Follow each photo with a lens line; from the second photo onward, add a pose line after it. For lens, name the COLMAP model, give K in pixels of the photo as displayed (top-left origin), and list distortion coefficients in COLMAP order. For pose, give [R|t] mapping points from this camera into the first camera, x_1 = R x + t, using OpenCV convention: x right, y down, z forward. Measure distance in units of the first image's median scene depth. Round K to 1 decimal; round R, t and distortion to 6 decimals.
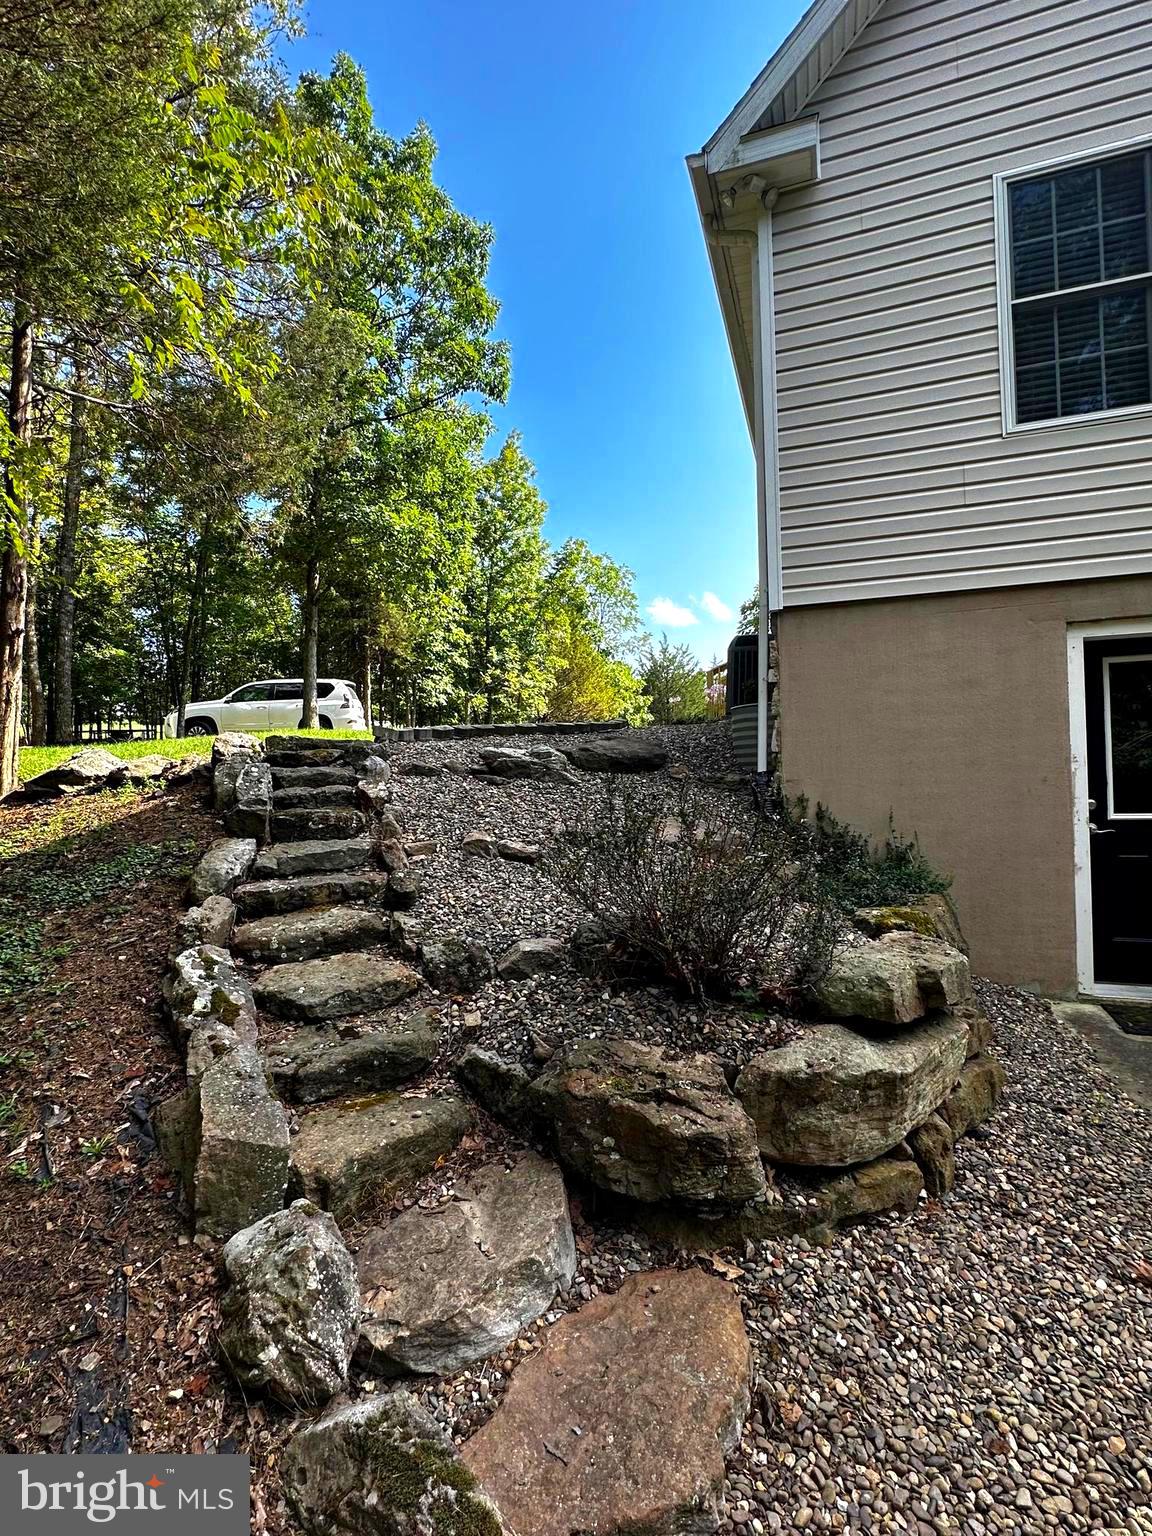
lens RADIAL K [[1119.9, 0, 576.0], [0, 1119.9, 768.0], [0, 0, 1]] dist [-0.006554, -0.000954]
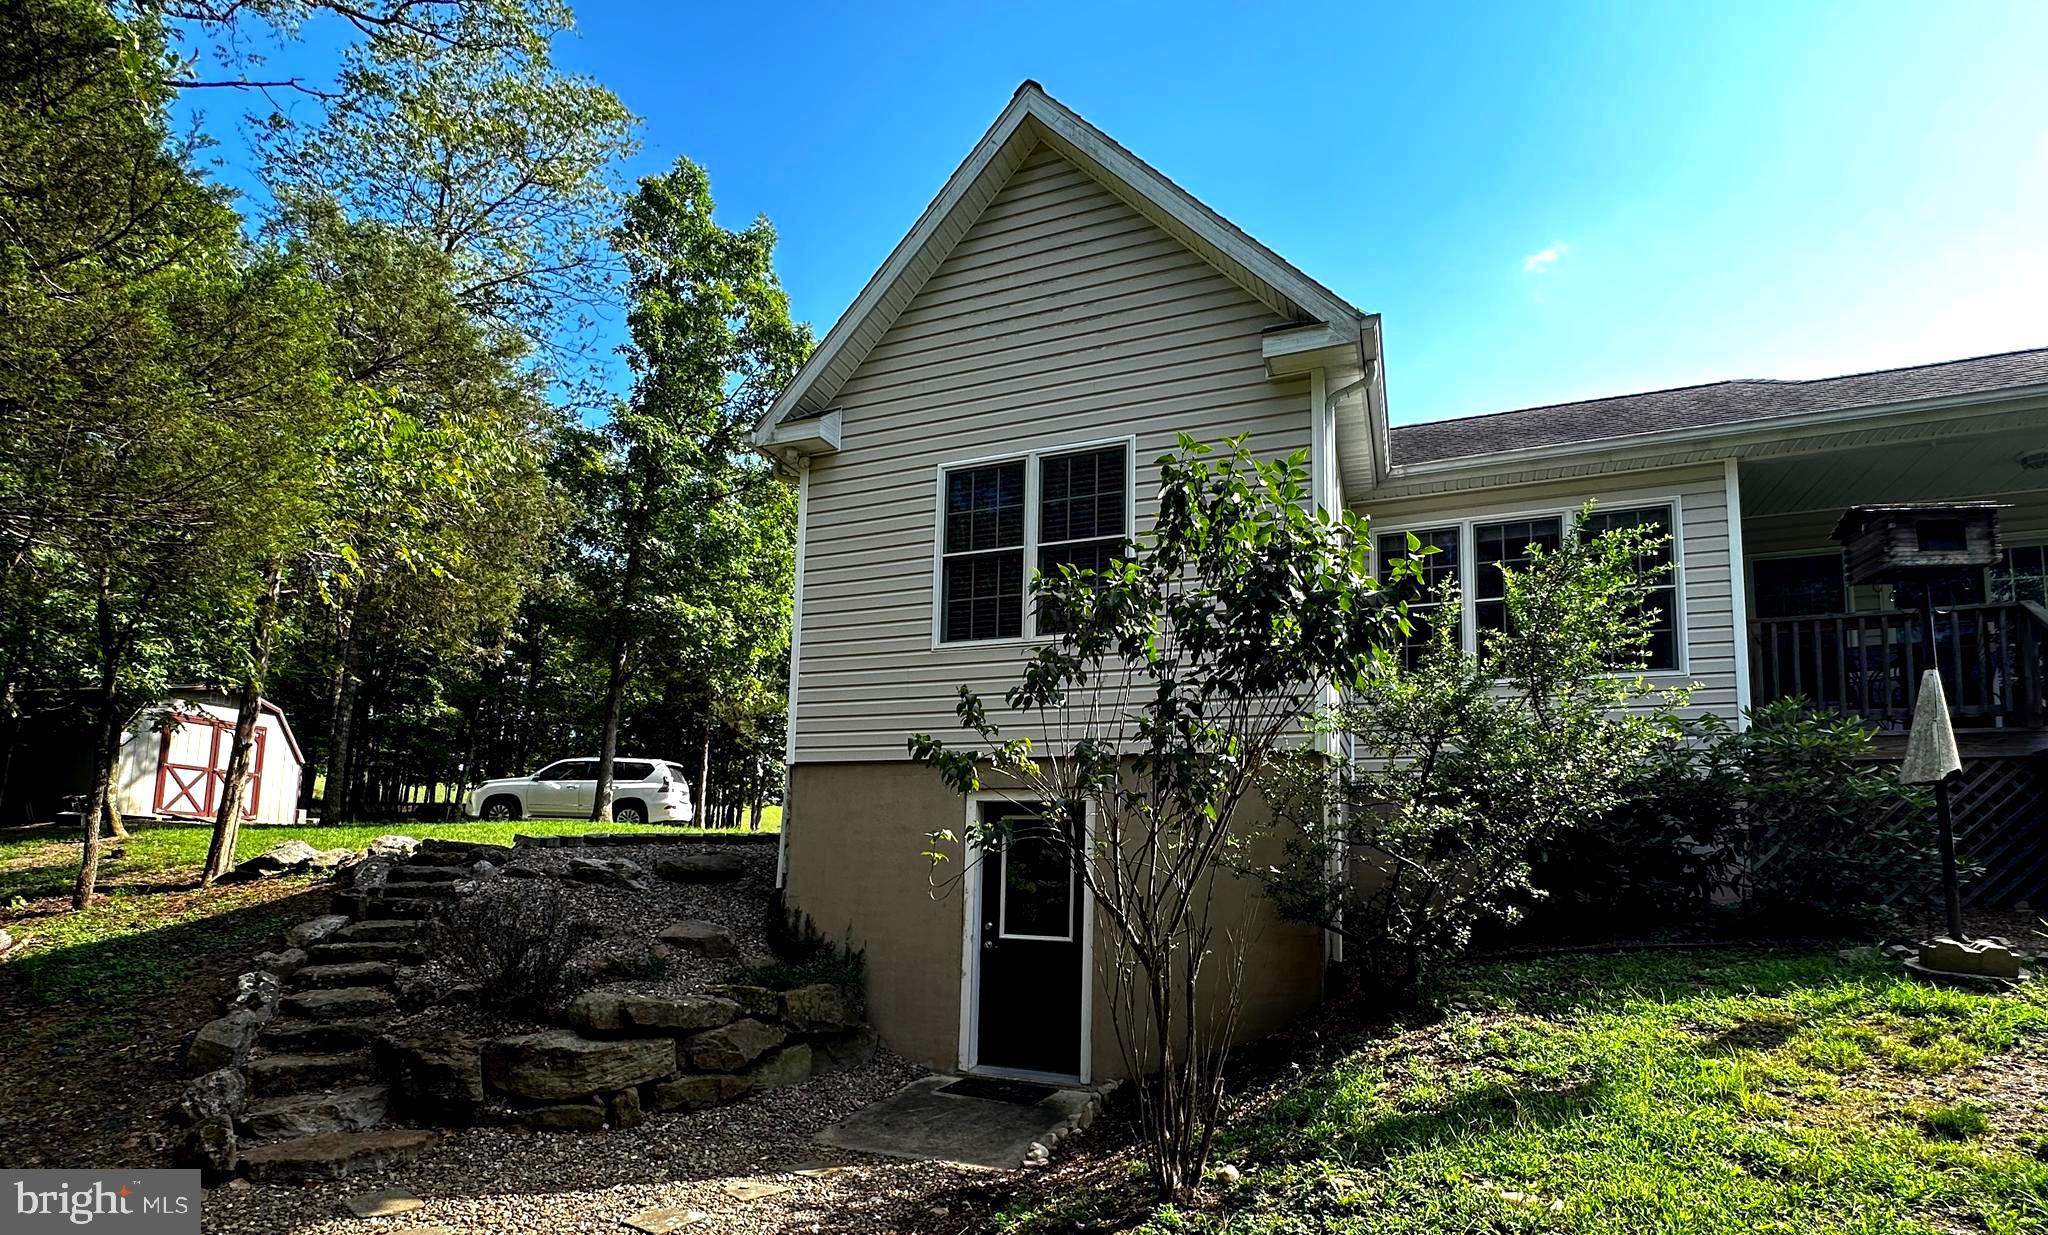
lens RADIAL K [[1548.1, 0, 1024.0], [0, 1548.1, 617.5], [0, 0, 1]] dist [0.001113, 0.002079]
pose [[0.996325, 0.039750, -0.075877, 0.597305], [-0.051230, 0.986441, -0.155914, -0.042215], [0.068650, 0.159228, 0.984852, -0.819146]]
